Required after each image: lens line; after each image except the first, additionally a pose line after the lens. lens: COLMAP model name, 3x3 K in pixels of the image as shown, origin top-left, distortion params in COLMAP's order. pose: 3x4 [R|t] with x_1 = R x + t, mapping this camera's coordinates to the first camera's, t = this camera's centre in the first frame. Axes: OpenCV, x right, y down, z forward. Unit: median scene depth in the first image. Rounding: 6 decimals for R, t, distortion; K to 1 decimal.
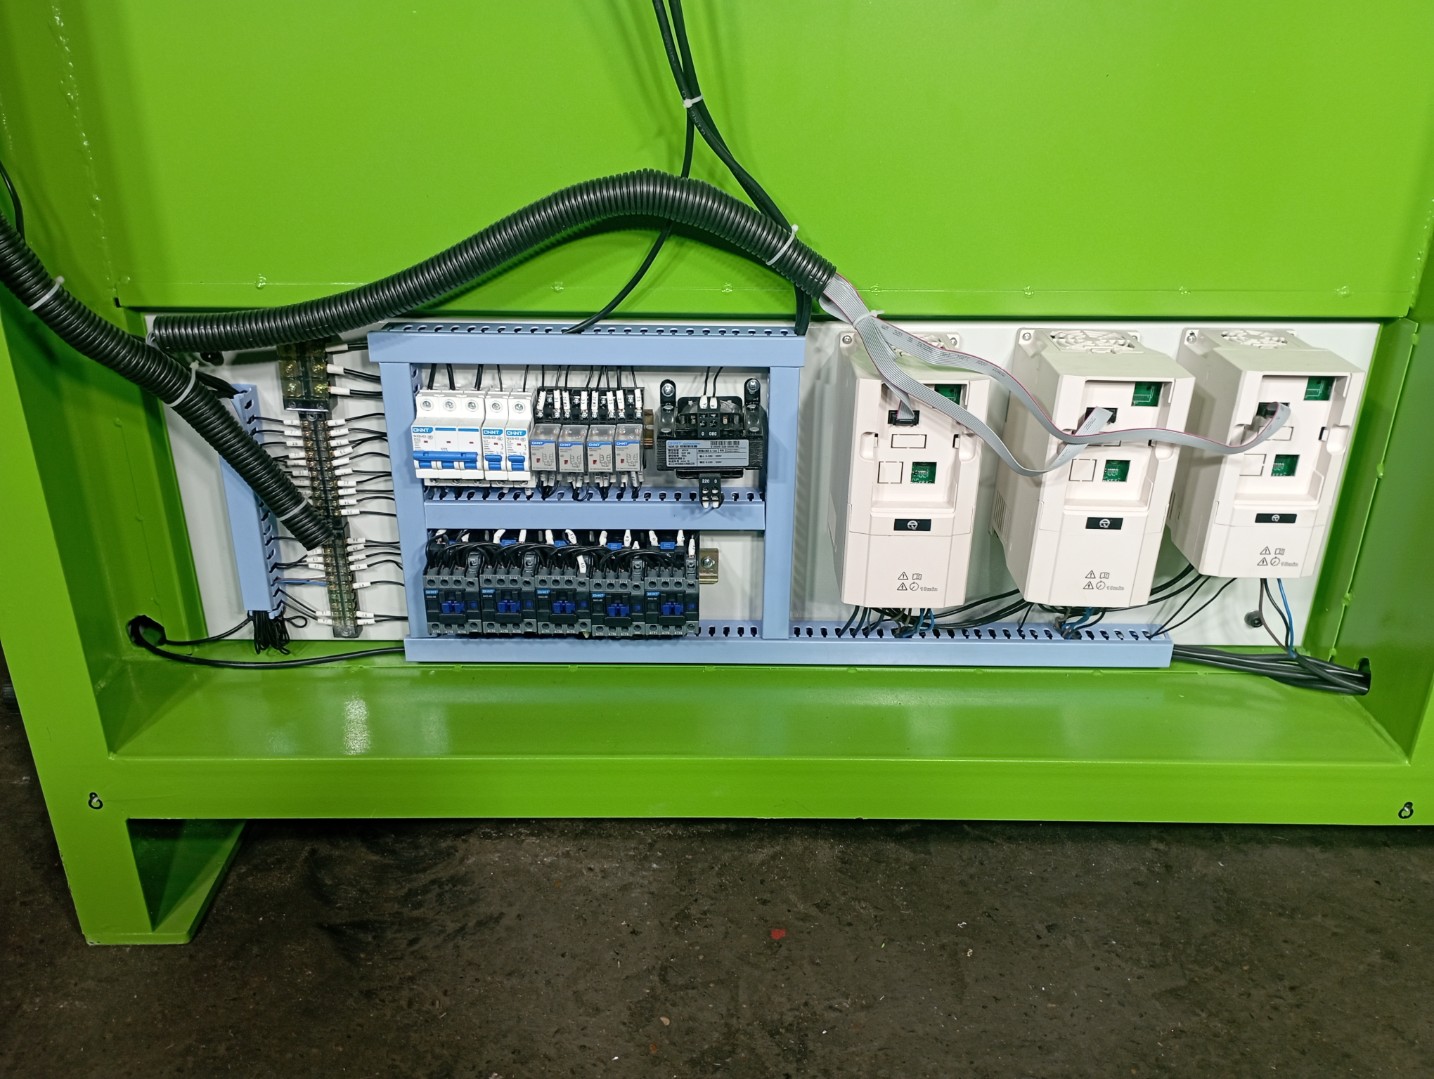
lens RADIAL K [[1168.3, 0, 717.0], [0, 1168.3, 539.5], [0, 0, 1]] dist [0.093683, -0.117042]
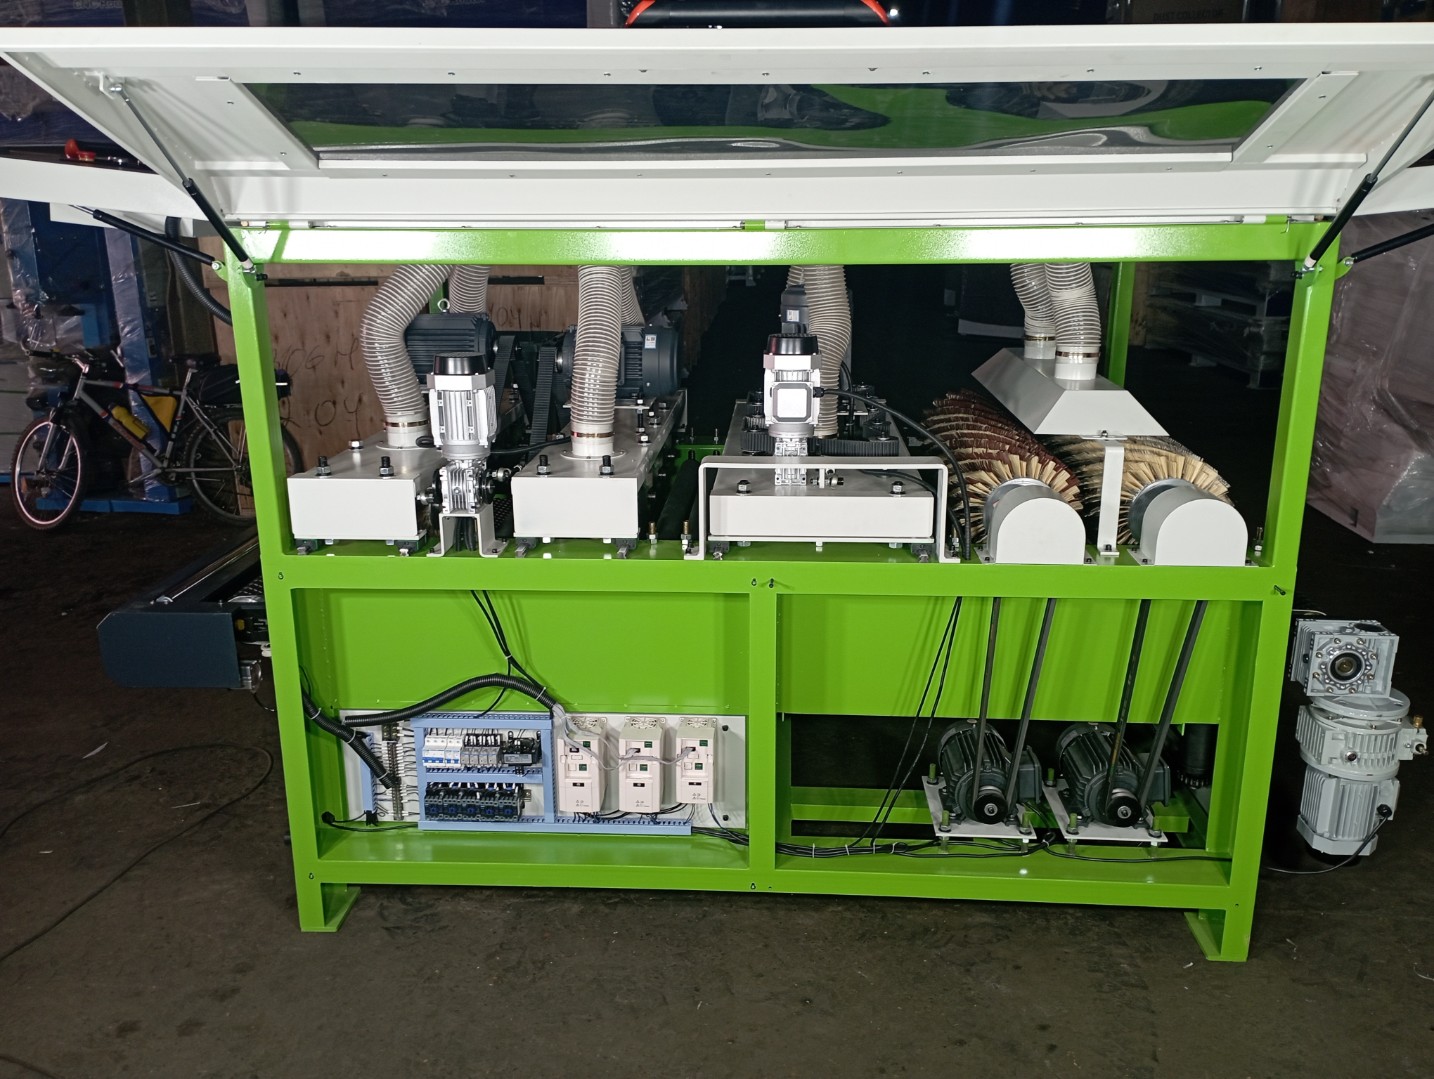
lens RADIAL K [[1168.3, 0, 717.0], [0, 1168.3, 539.5], [0, 0, 1]] dist [0.093683, -0.117042]
pose [[0.997915, 0.001892, -0.064513, 0.661088], [-0.012392, 0.986589, -0.162756, -0.136918], [0.063340, 0.163216, 0.984555, -1.938728]]
